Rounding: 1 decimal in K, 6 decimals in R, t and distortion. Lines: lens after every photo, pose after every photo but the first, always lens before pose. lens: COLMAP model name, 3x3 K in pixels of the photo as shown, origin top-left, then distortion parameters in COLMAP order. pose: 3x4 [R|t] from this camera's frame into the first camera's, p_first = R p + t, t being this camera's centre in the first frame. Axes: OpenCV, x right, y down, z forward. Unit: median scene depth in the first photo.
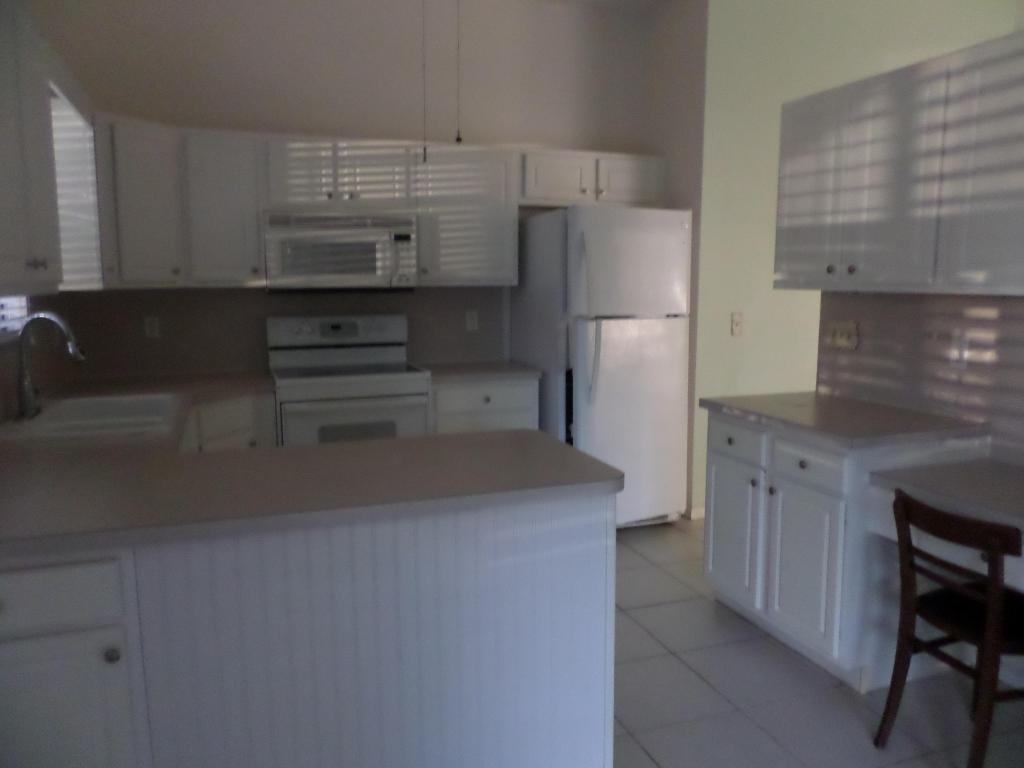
lens RADIAL K [[796.7, 0, 517.5], [0, 796.7, 385.8], [0, 0, 1]] dist [0.000646, -0.018280]
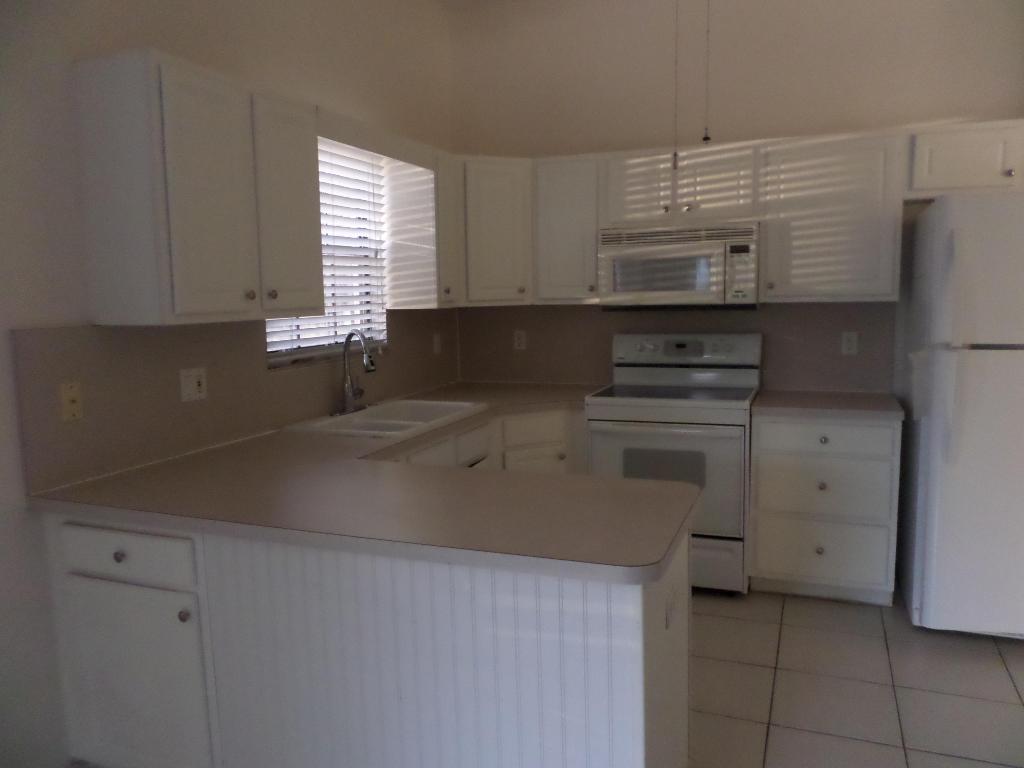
lens RADIAL K [[796.7, 0, 514.4], [0, 796.7, 382.3], [0, 0, 1]] dist [0.000646, -0.018280]
pose [[0.741413, 0.066340, -0.667761, 0.278566], [-0.073401, 0.997148, 0.017568, -0.034063], [0.667022, 0.035989, 0.744168, 0.171051]]
